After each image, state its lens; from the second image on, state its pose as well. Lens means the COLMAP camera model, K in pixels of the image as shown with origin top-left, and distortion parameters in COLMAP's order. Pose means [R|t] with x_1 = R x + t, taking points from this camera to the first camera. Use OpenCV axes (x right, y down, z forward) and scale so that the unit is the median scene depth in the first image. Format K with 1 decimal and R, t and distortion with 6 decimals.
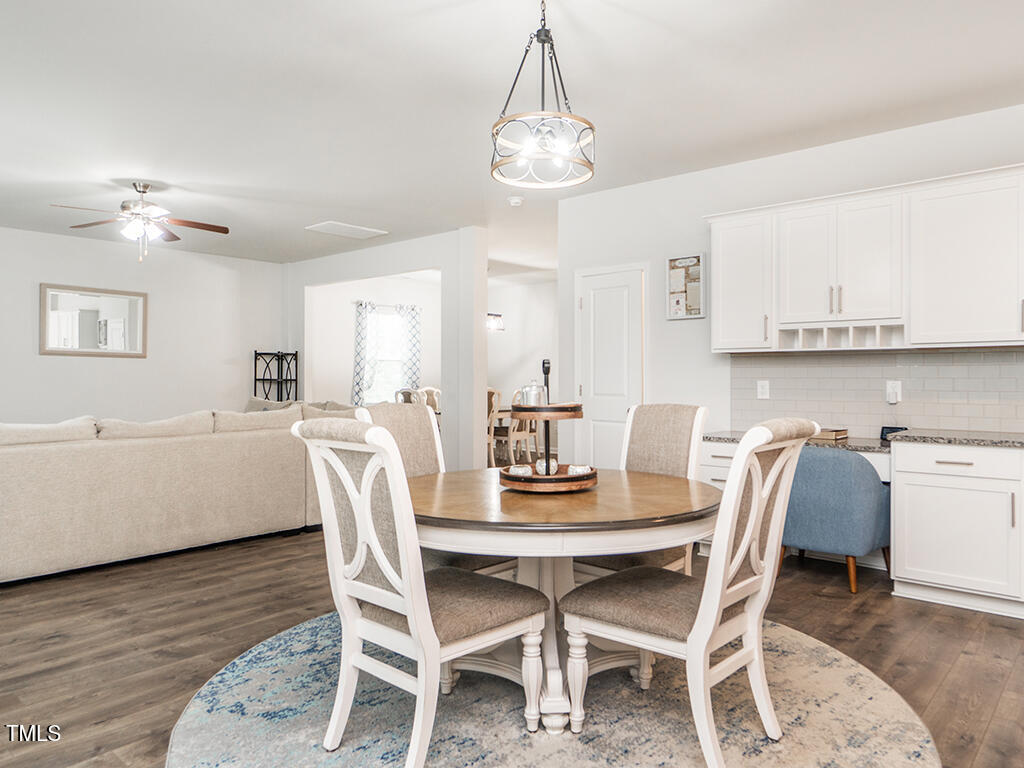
lens RADIAL K [[665.8, 0, 522.4], [0, 665.8, 381.6], [0, 0, 1]] dist [-0.024790, 0.002092]
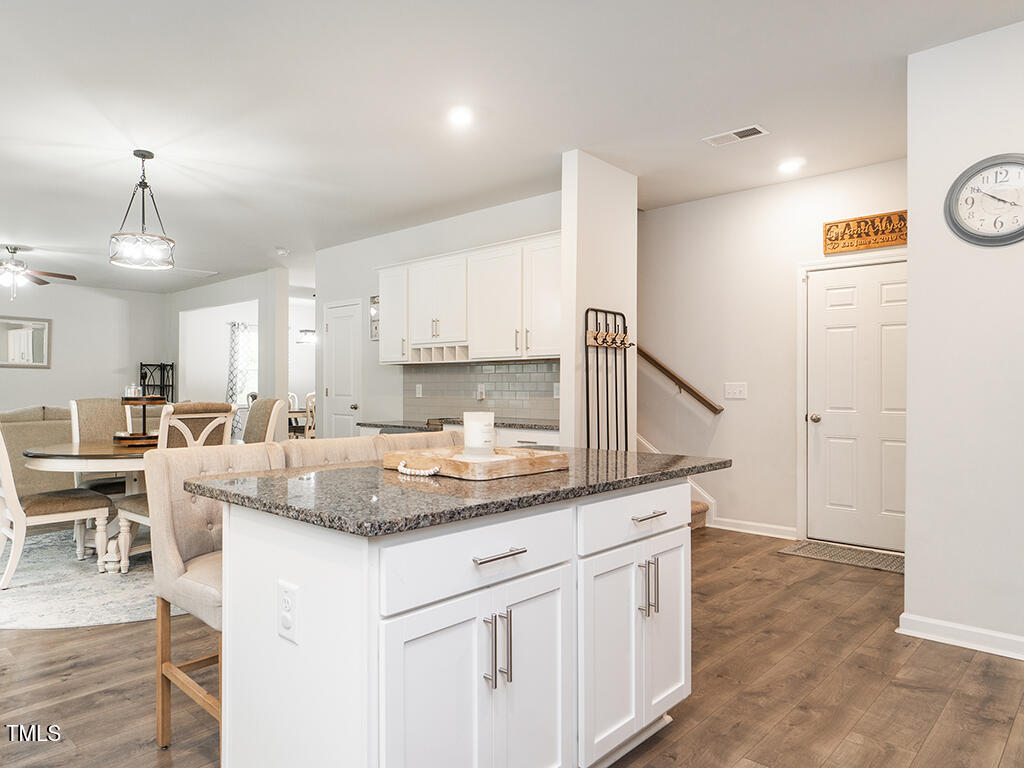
lens RADIAL K [[665.8, 0, 504.1], [0, 665.8, 386.1], [0, 0, 1]] dist [-0.024790, 0.002092]
pose [[0.998263, -0.000990, -0.058898, 0.612890], [0.000707, 0.999988, -0.004829, 0.008883], [0.058903, 0.004779, 0.998252, -0.381160]]
